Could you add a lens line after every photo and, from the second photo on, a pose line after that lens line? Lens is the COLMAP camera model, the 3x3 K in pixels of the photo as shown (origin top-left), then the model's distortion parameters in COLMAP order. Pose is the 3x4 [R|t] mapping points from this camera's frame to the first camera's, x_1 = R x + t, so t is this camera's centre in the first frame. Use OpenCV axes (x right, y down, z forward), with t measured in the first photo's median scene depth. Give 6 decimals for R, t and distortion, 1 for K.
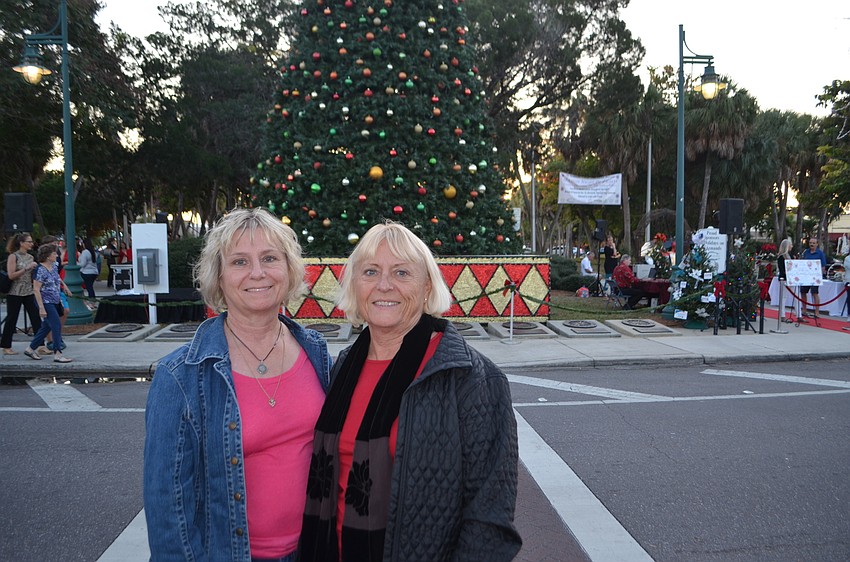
lens RADIAL K [[670.7, 0, 436.2], [0, 670.7, 297.8], [0, 0, 1]] dist [-0.087372, 0.015153]
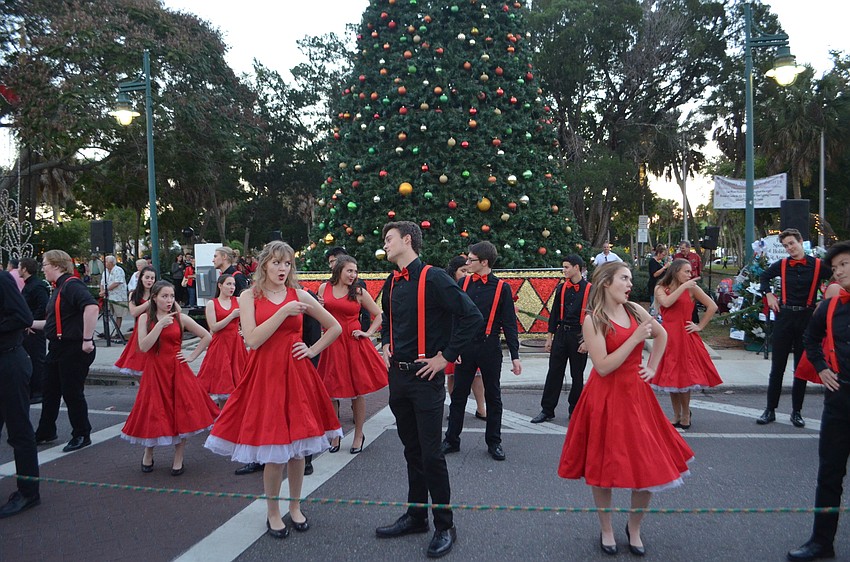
lens RADIAL K [[670.7, 0, 436.2], [0, 670.7, 297.8], [0, 0, 1]] dist [-0.087372, 0.015153]
pose [[0.951918, 0.002532, -0.306344, 0.254442], [-0.007209, 0.999874, -0.014136, -0.007550], [0.306269, 0.015664, 0.951816, 0.050253]]
